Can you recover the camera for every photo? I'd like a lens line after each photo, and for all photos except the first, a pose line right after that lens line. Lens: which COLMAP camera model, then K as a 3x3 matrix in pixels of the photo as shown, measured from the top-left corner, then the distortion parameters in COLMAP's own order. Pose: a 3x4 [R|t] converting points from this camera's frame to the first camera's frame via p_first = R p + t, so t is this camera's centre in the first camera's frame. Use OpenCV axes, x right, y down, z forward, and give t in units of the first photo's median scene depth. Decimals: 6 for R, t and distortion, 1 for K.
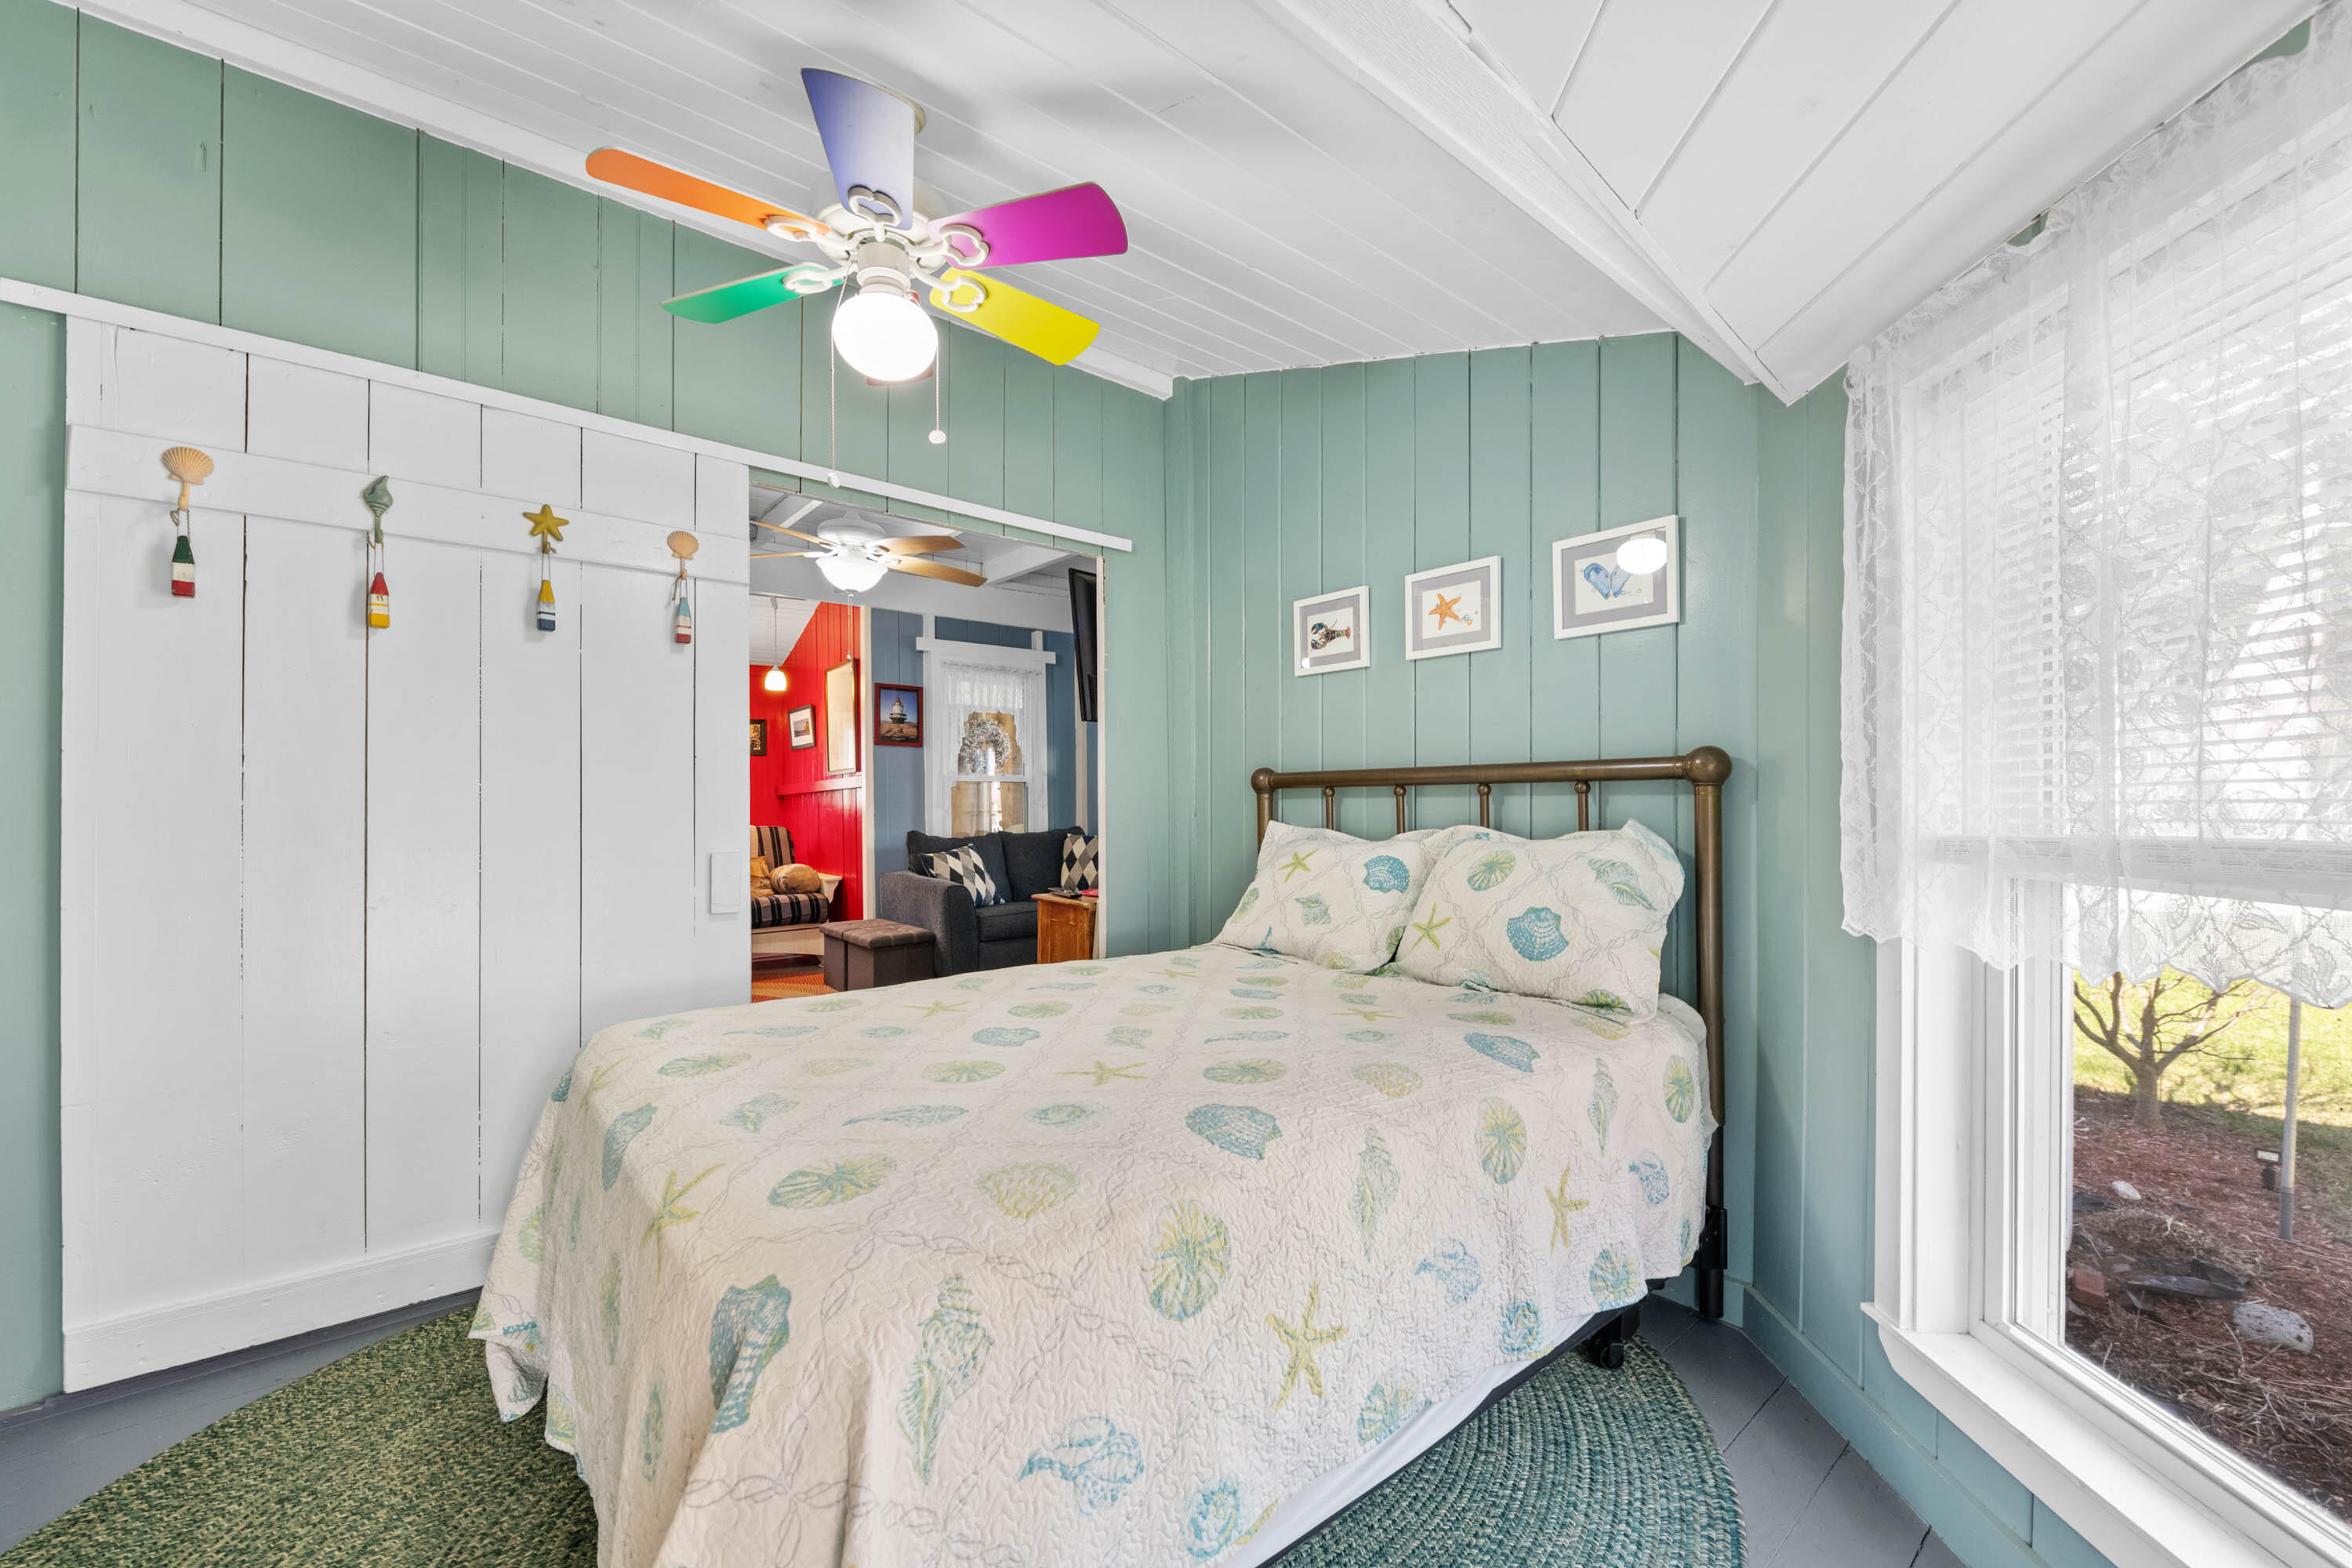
lens RADIAL K [[932.3, 0, 1188.9], [0, 932.3, 804.7], [0, 0, 1]] dist [-0.001576, -0.003047]
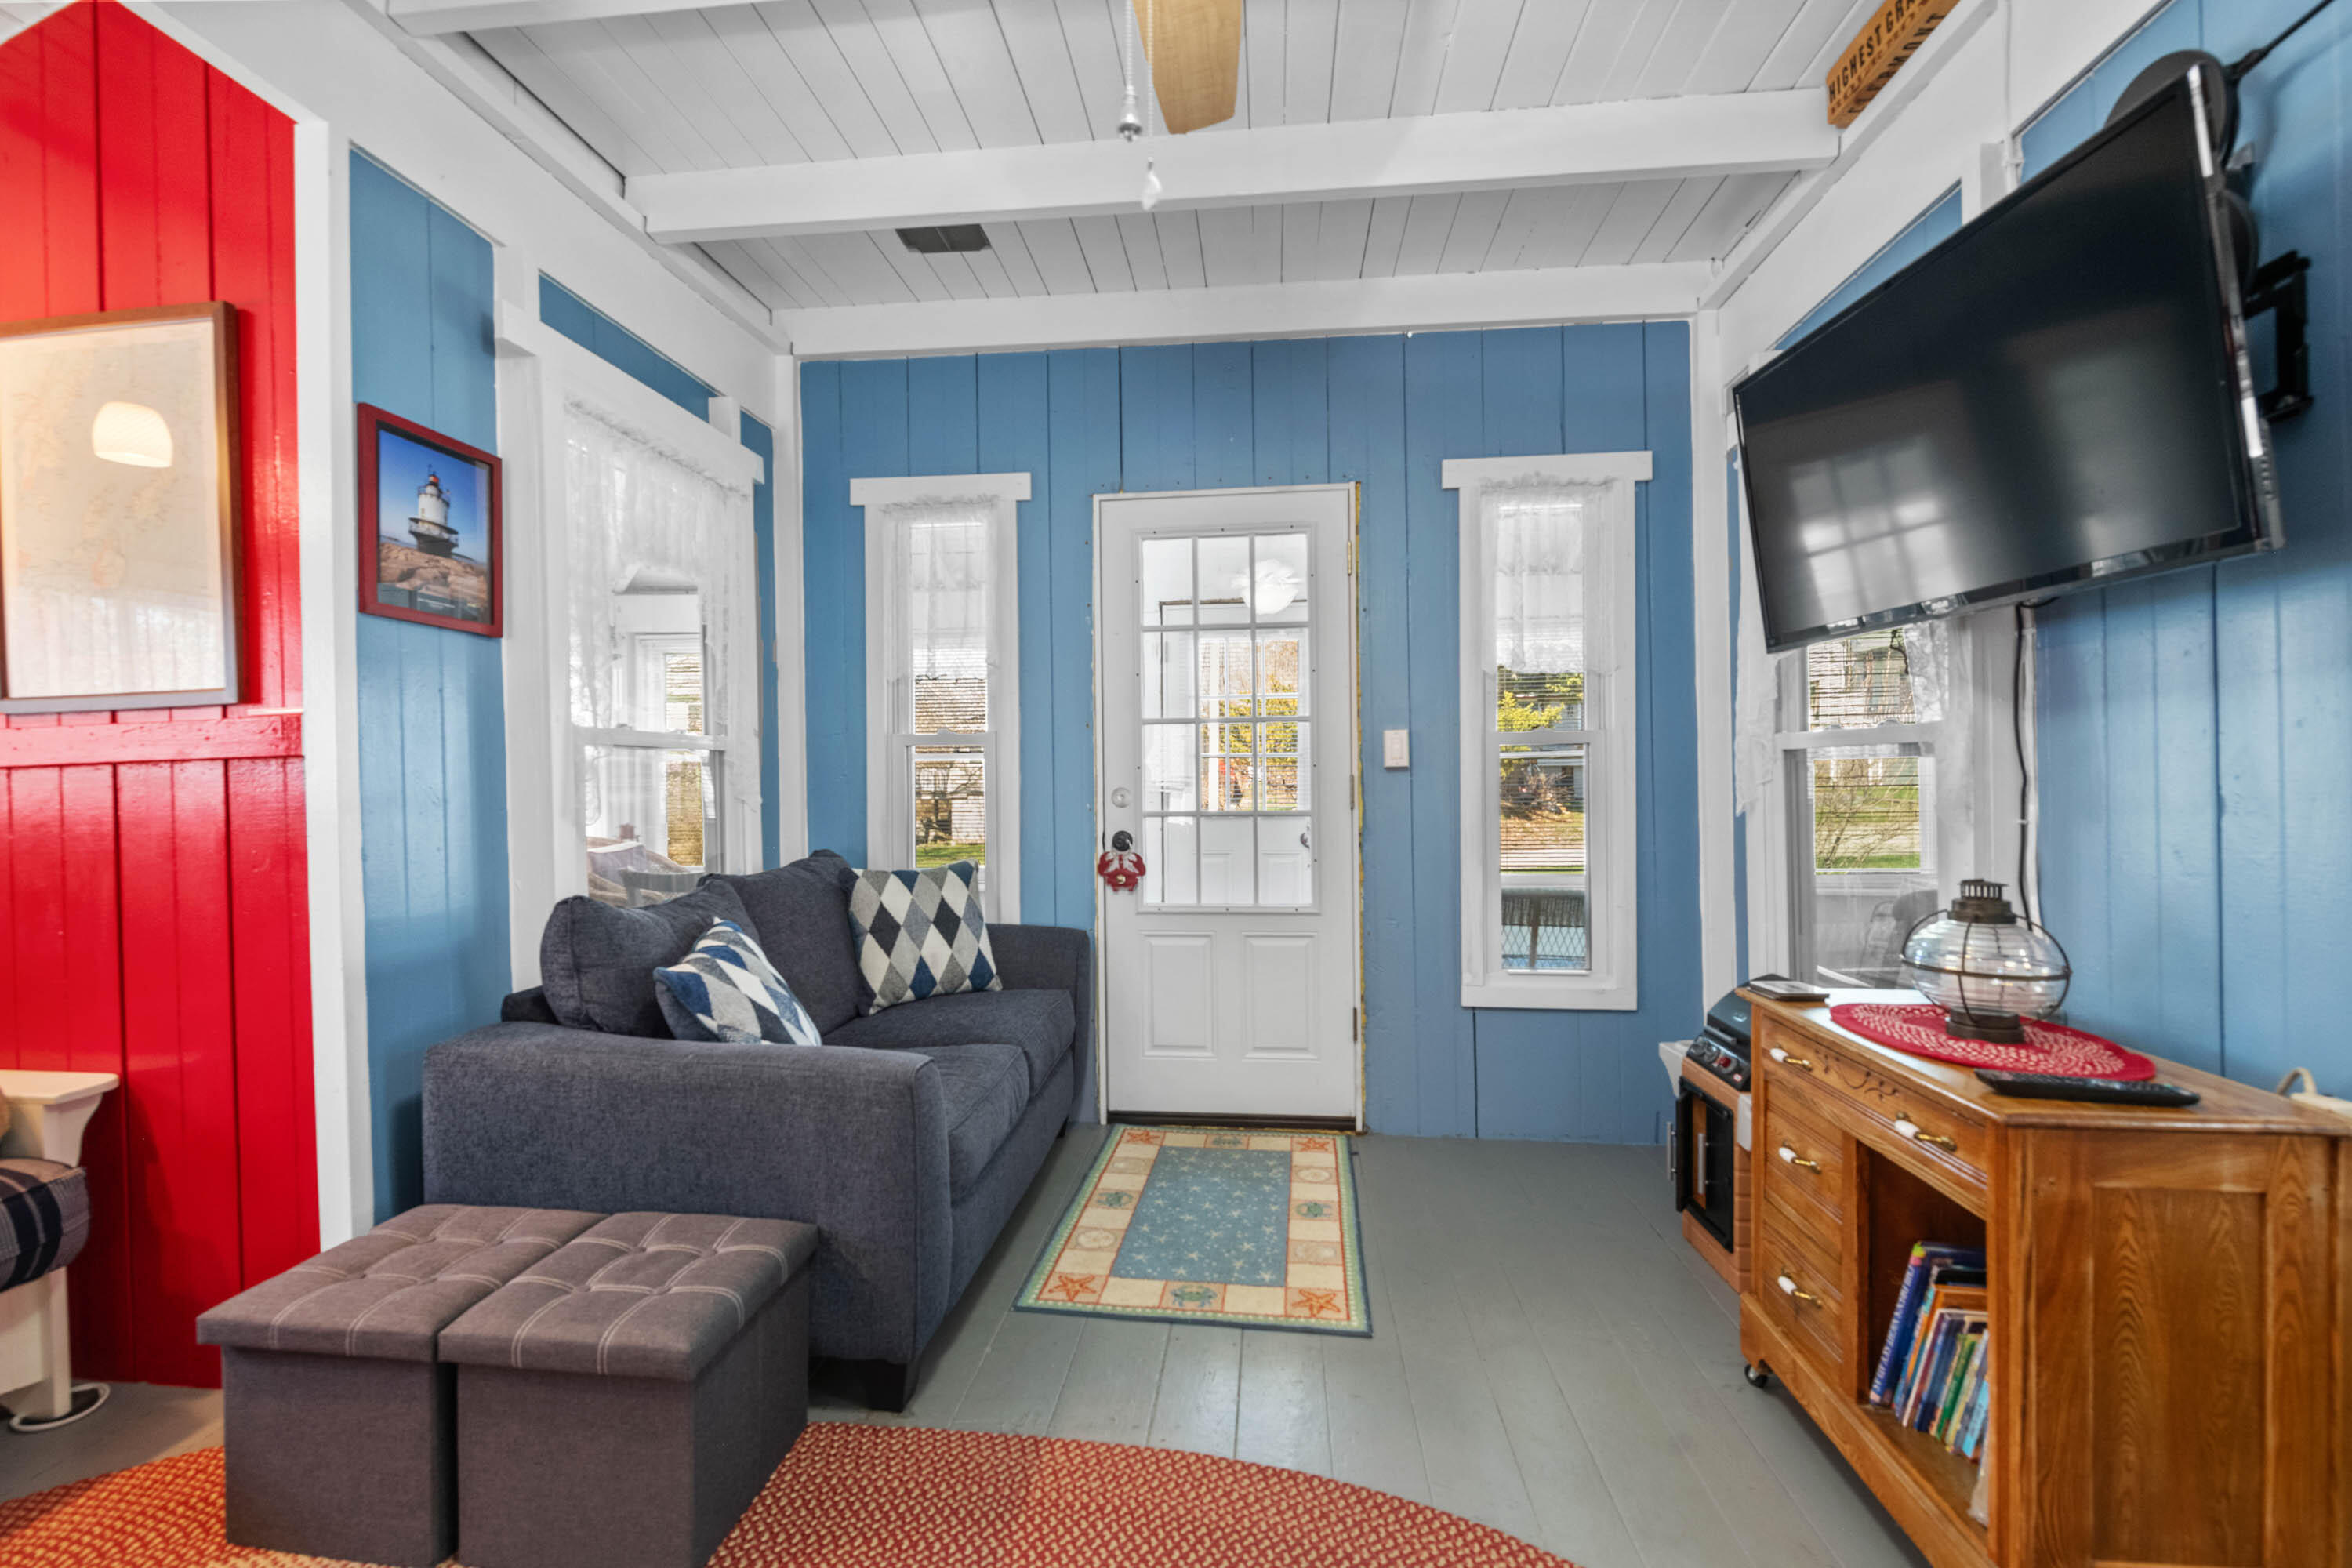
lens RADIAL K [[979.0, 0, 1174.4], [0, 979.0, 780.7], [0, 0, 1]] dist [0.000348, -0.000109]
pose [[0.729233, -0.001816, 0.684263, -0.352213], [0.009973, 0.999918, -0.007975, -0.005895], [-0.684192, 0.012640, 0.729192, 0.584195]]
